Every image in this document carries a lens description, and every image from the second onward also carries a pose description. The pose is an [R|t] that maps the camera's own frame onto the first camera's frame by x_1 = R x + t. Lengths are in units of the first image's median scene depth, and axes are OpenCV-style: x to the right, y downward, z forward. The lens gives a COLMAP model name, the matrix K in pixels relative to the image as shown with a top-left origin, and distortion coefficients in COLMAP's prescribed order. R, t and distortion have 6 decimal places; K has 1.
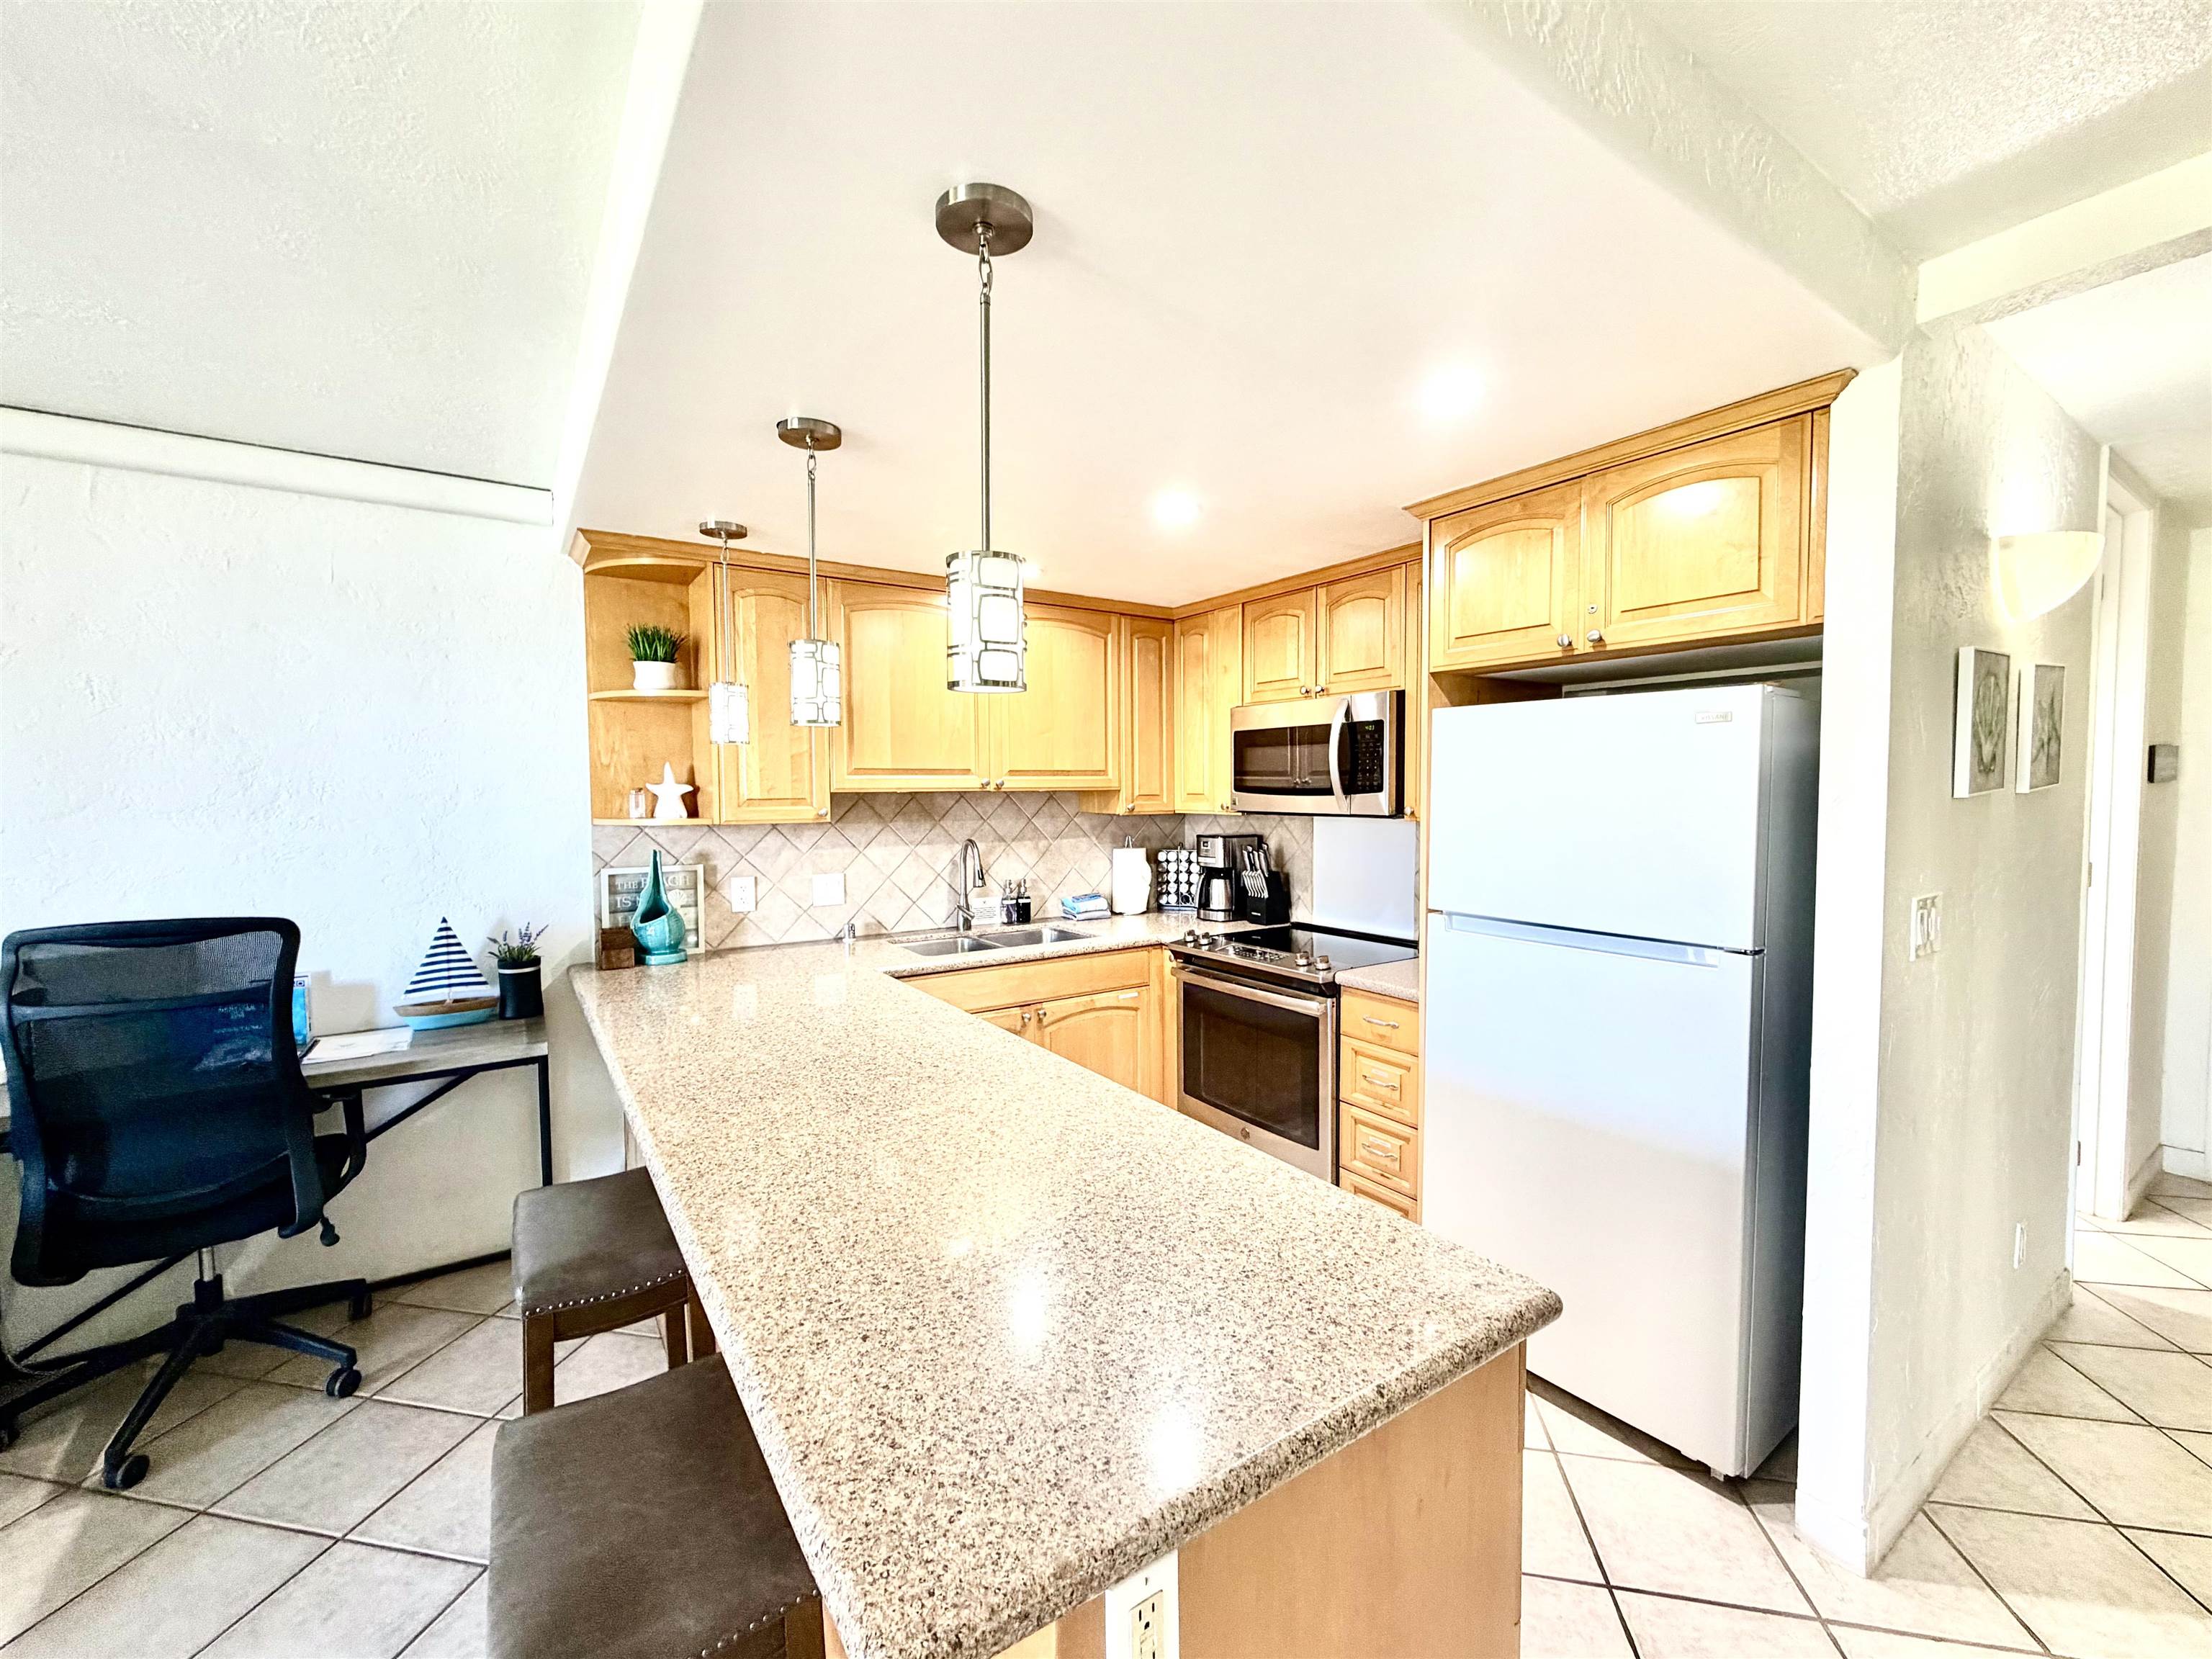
lens RADIAL K [[906.4, 0, 1106.0], [0, 906.4, 829.5], [0, 0, 1]] dist [-0.000104, -0.000149]
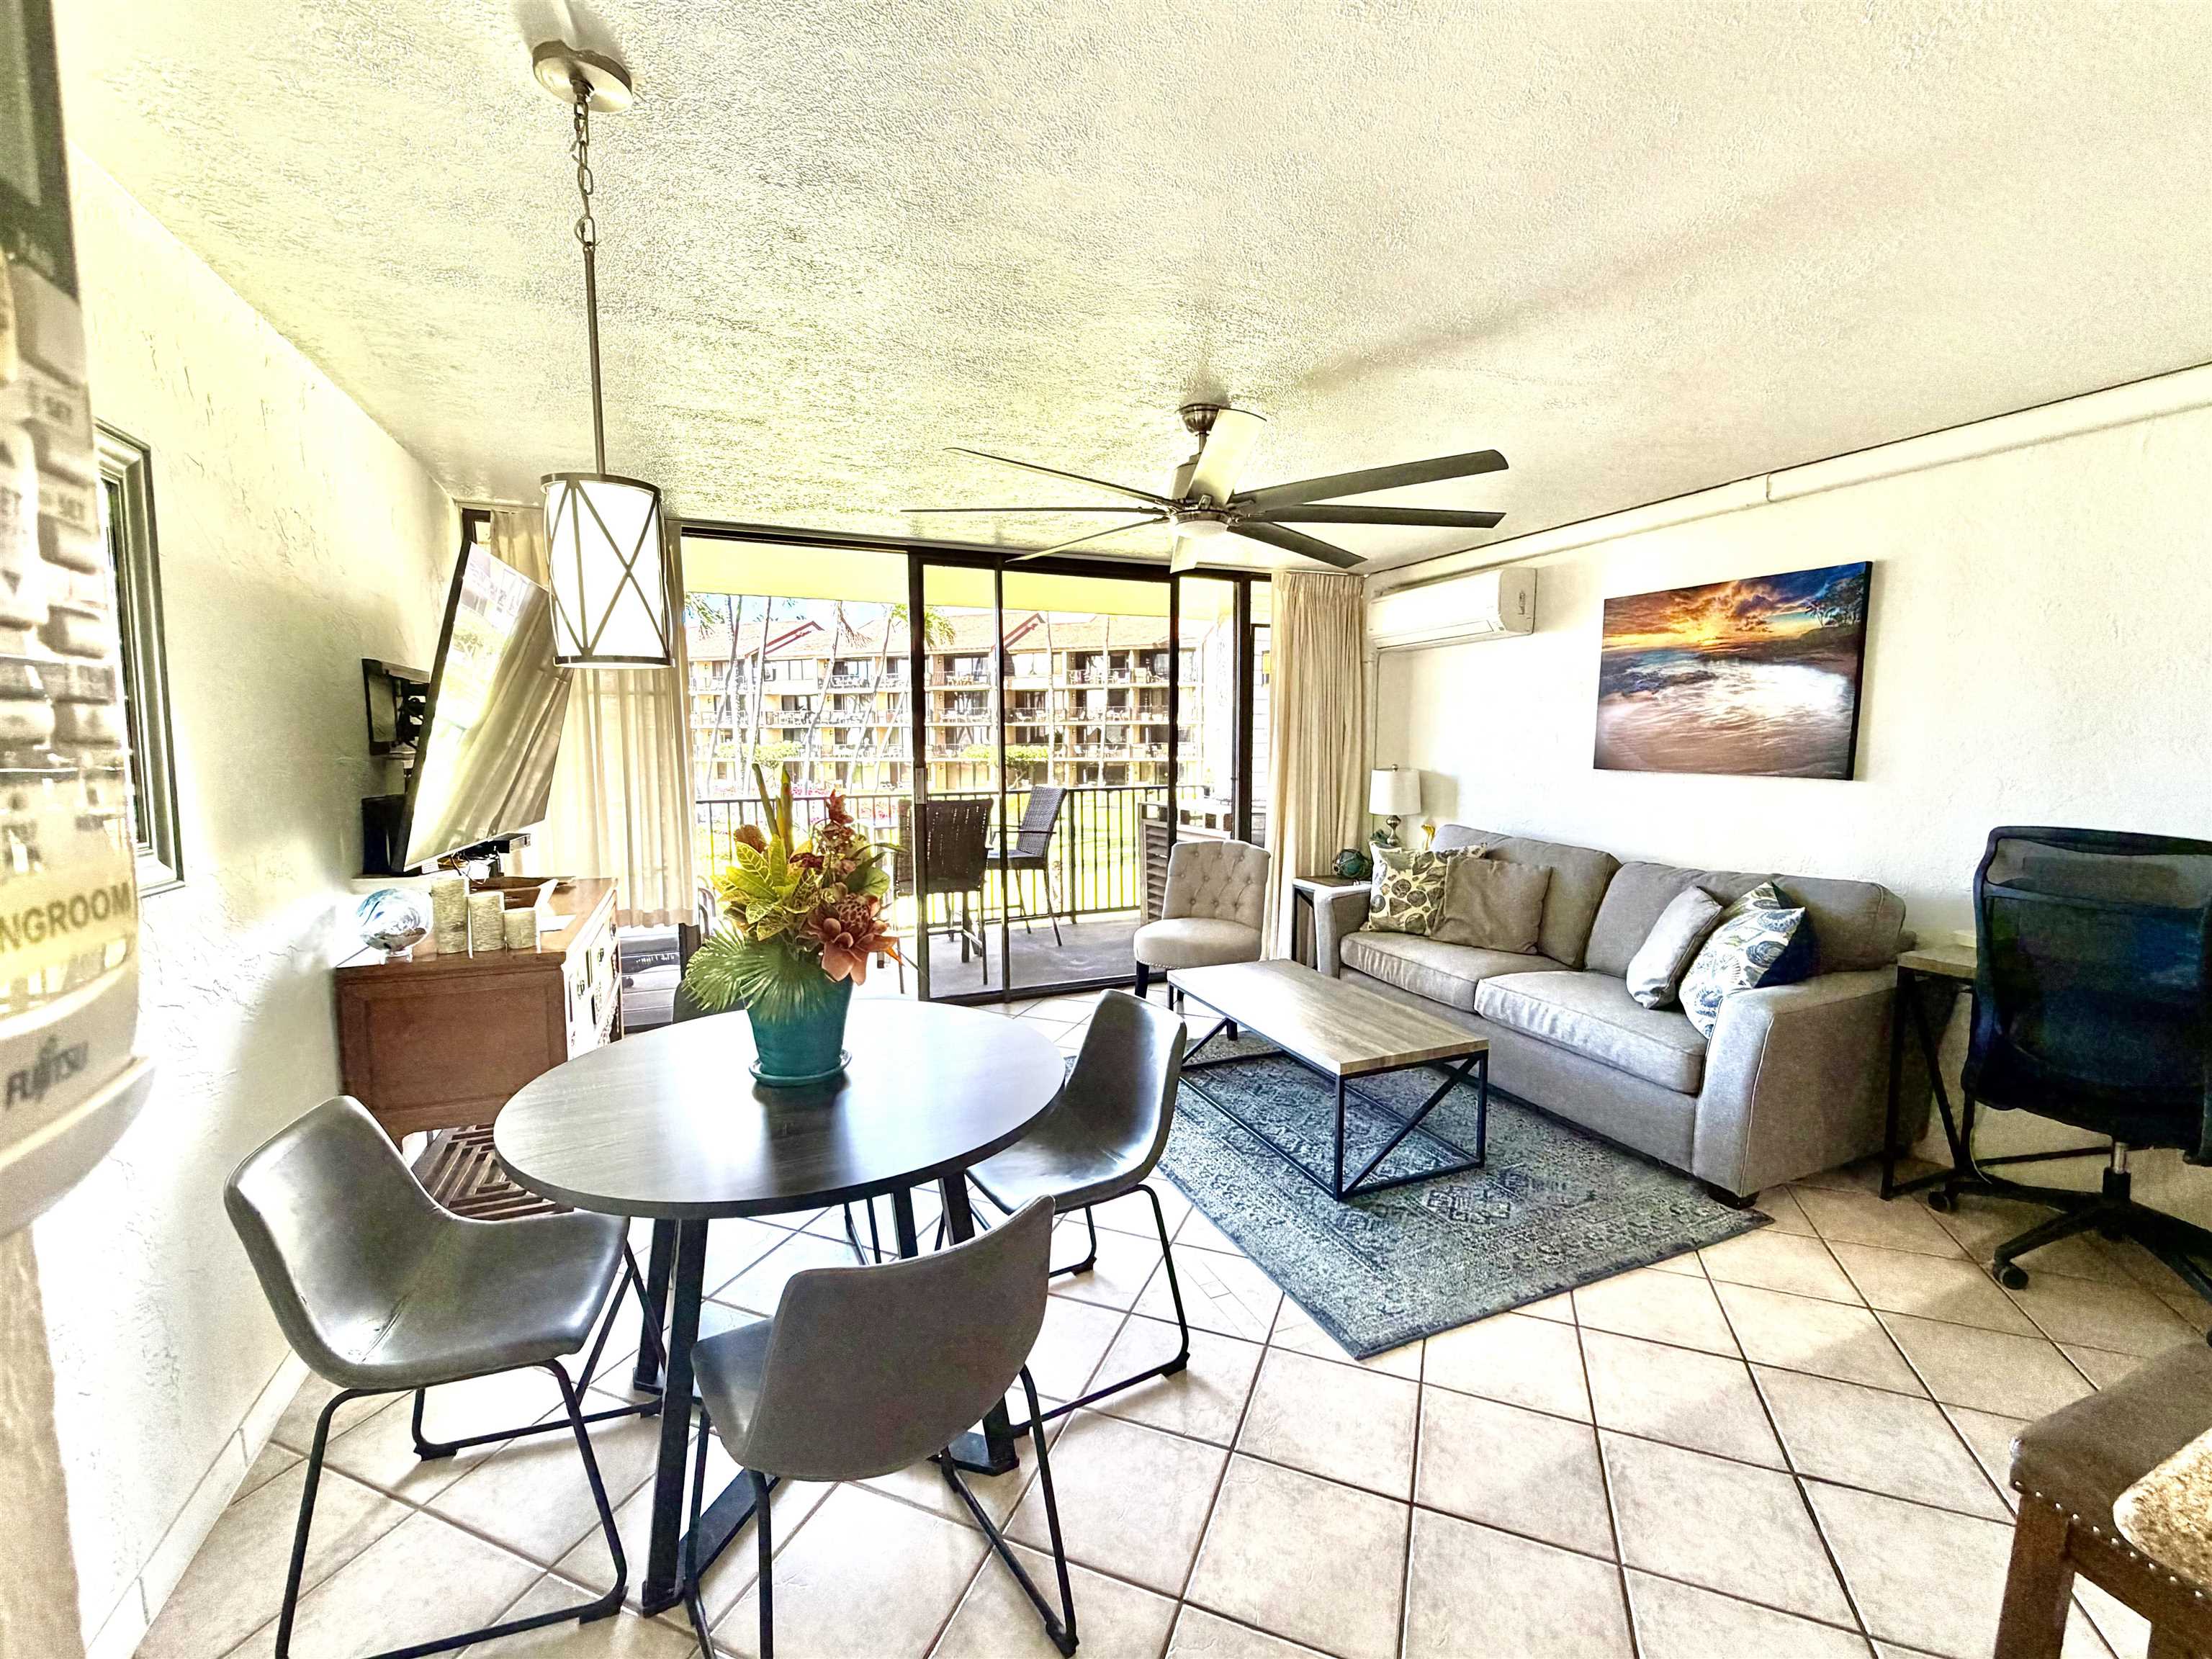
lens RADIAL K [[906.4, 0, 1106.0], [0, 906.4, 829.5], [0, 0, 1]] dist [-0.000104, -0.000149]
pose [[-0.186397, 0.101977, -0.977168, 0.175864], [-0.038878, 0.993054, 0.111051, 0.012220], [0.981705, 0.058689, -0.181138, -0.010320]]
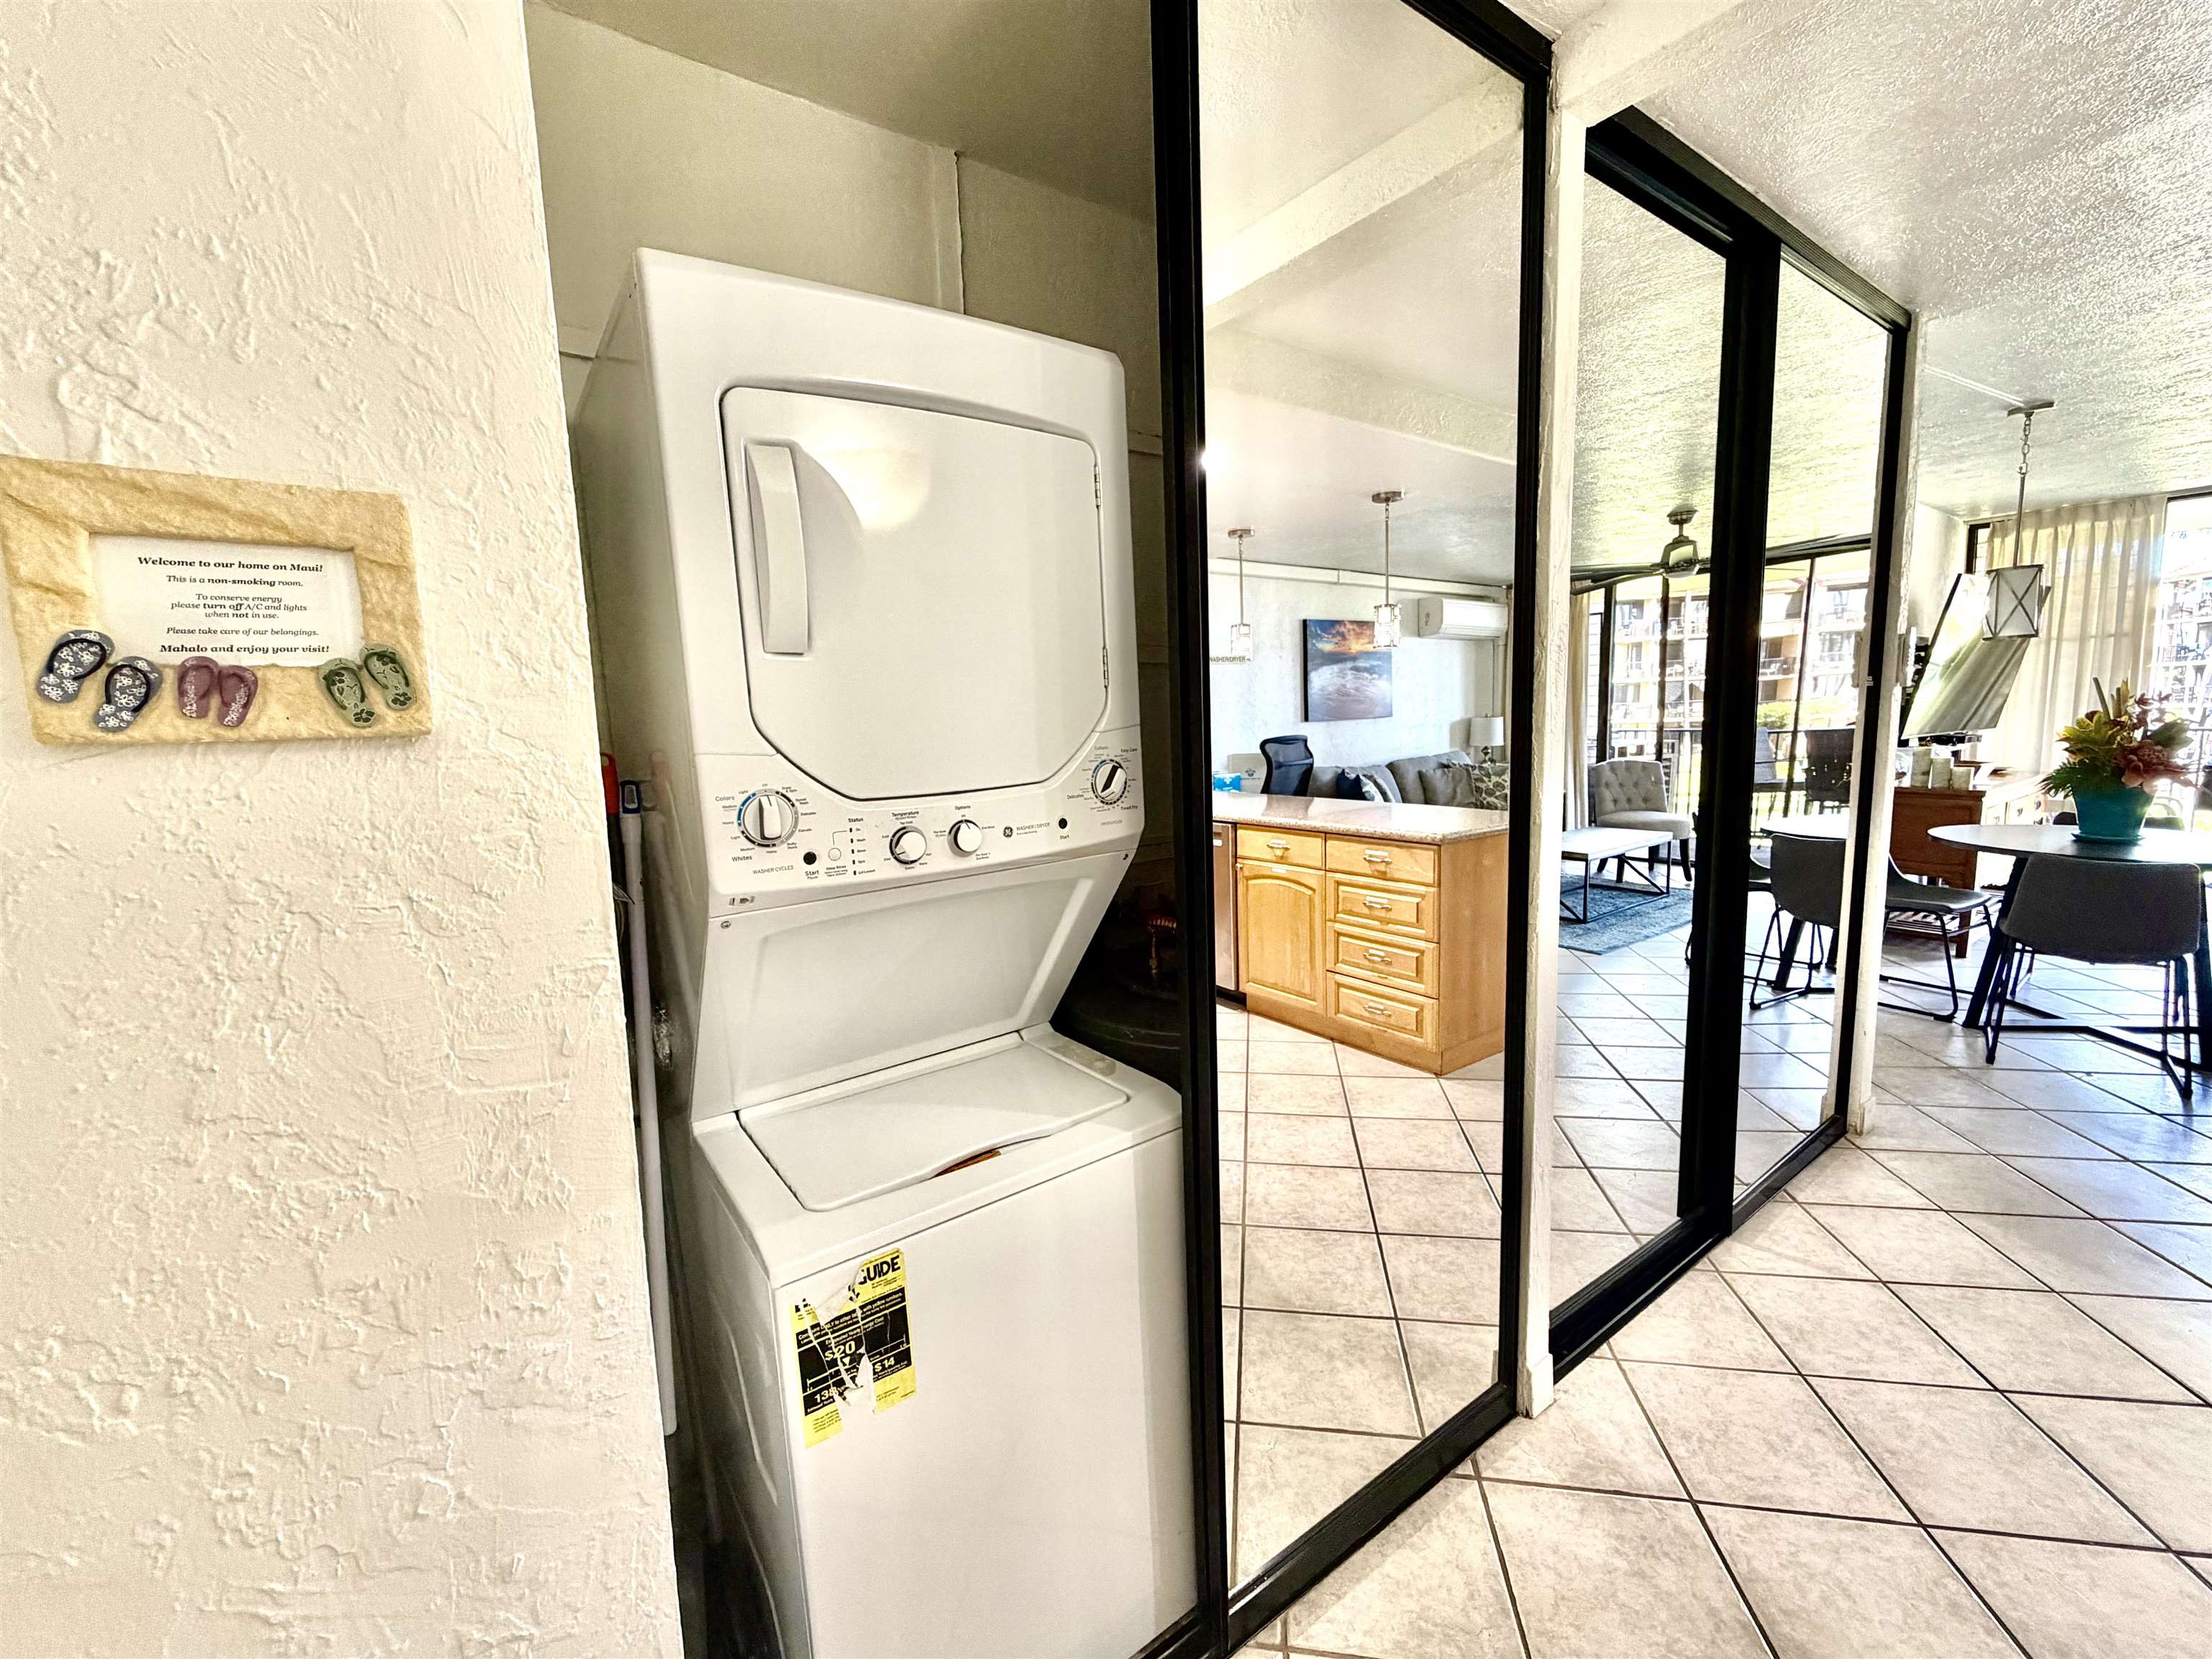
lens RADIAL K [[906.4, 0, 1106.0], [0, 906.4, 829.5], [0, 0, 1]] dist [-0.000104, -0.000149]
pose [[-0.999128, 0.038830, -0.015316, 0.941010], [0.035772, 0.985608, 0.165216, -0.003052], [0.021511, 0.164524, -0.986138, 0.809531]]
